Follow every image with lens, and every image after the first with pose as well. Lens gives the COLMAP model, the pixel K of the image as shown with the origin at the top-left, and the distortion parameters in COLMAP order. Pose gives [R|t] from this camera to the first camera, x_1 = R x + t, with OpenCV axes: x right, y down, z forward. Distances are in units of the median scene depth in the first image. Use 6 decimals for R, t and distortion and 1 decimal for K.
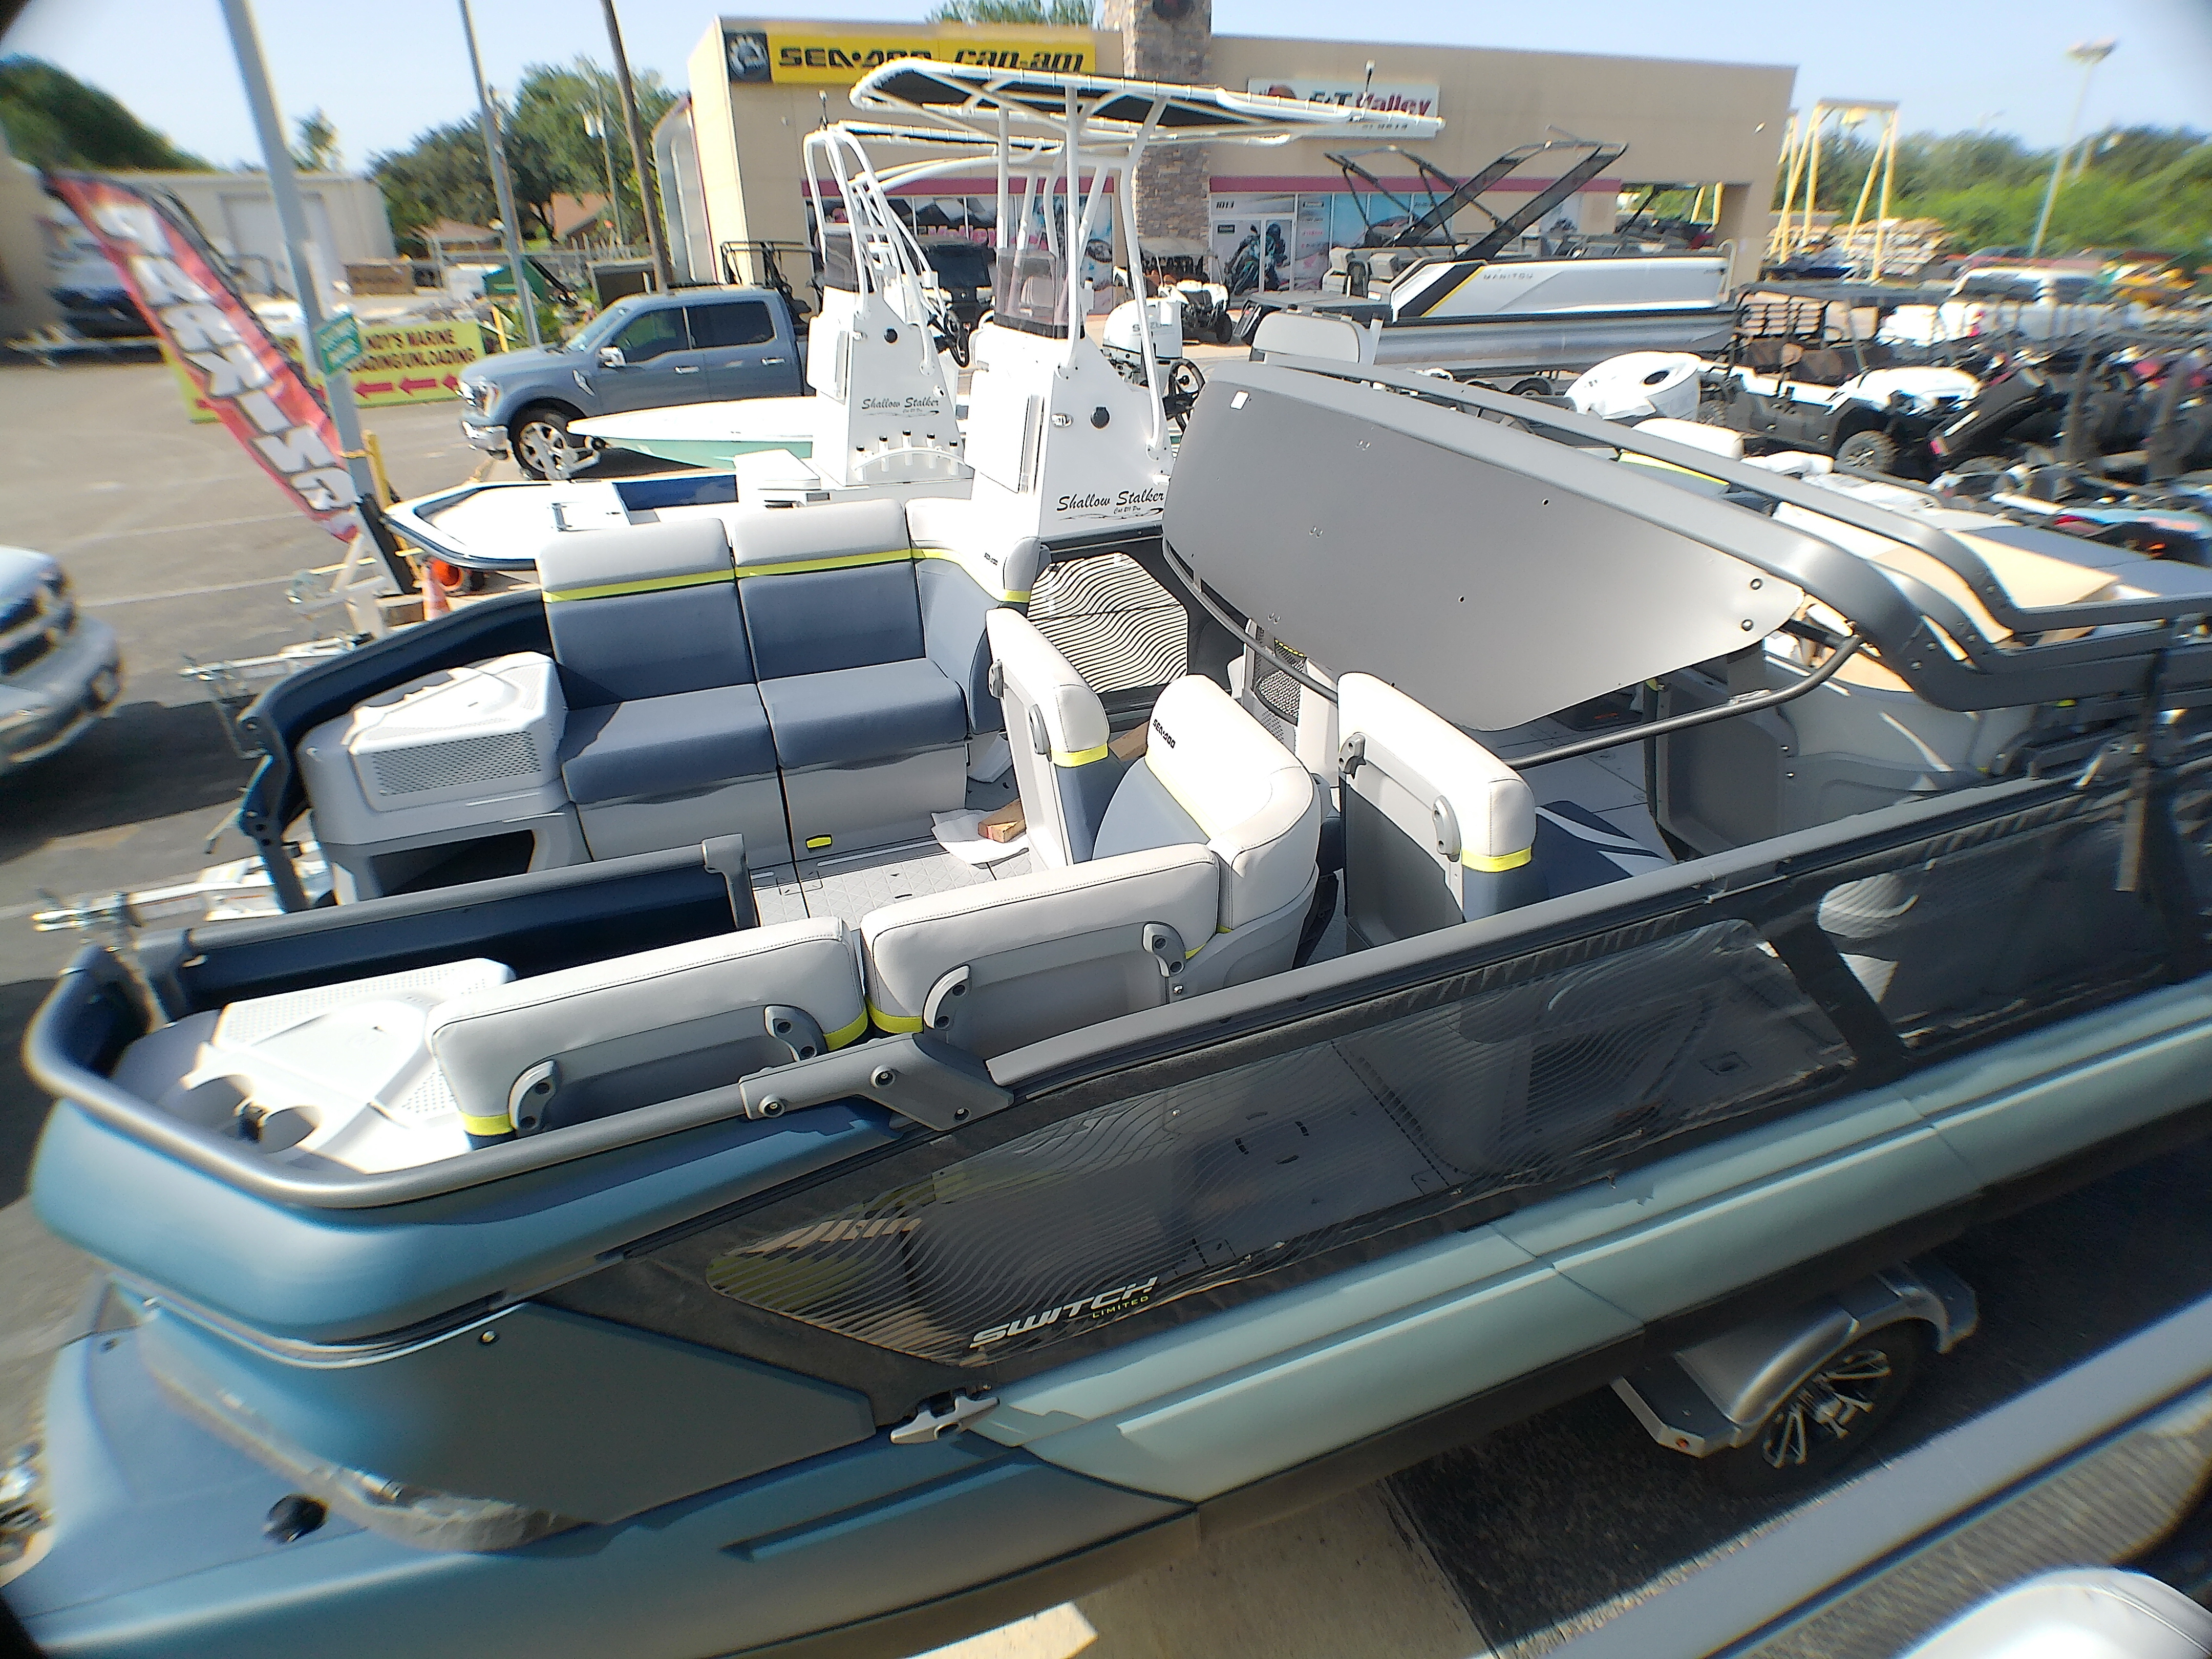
lens RADIAL K [[1201.6, 0, 1116.6], [0, 1201.6, 853.3], [0, 0, 1]] dist [-0.057478, 0.014811]
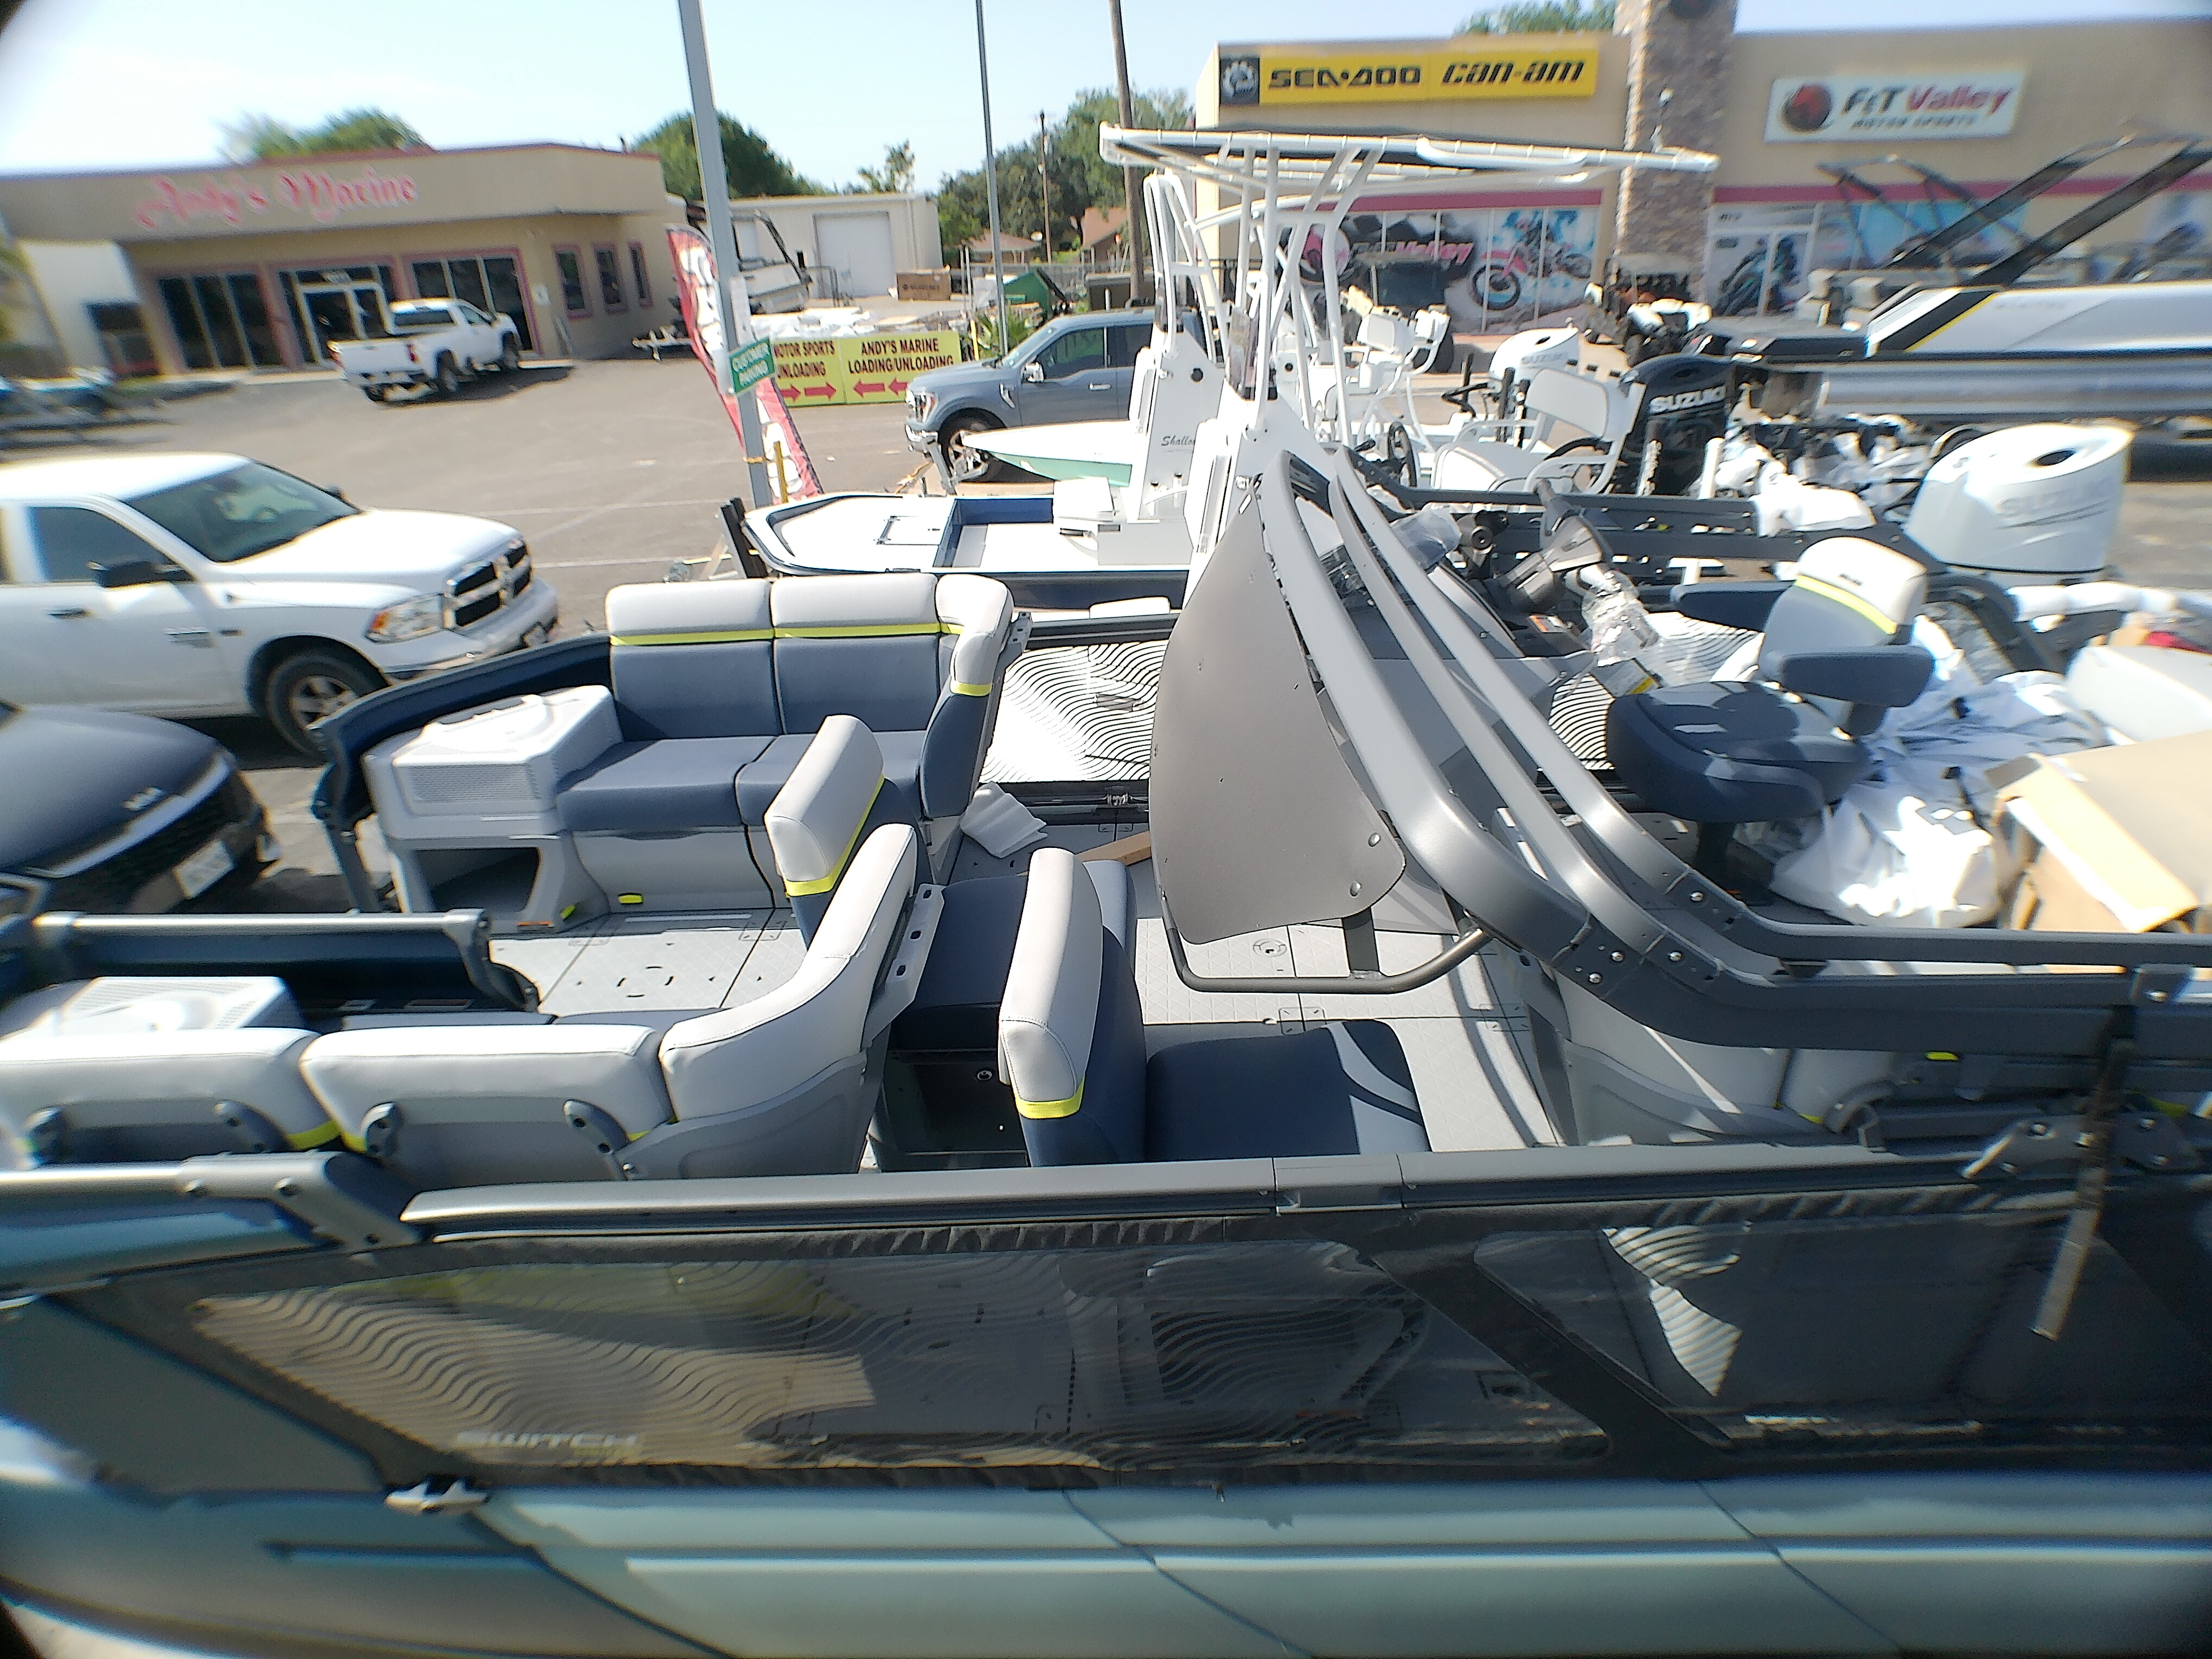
lens RADIAL K [[1193.7, 0, 1119.7], [0, 1193.7, 838.1], [0, 0, 1]] dist [-0.052366, 0.014137]
pose [[0.923447, 0.155161, -0.350956, 0.155216], [-0.159625, 0.987042, 0.016371, -0.050083], [0.348948, 0.040904, 0.936249, 0.047926]]
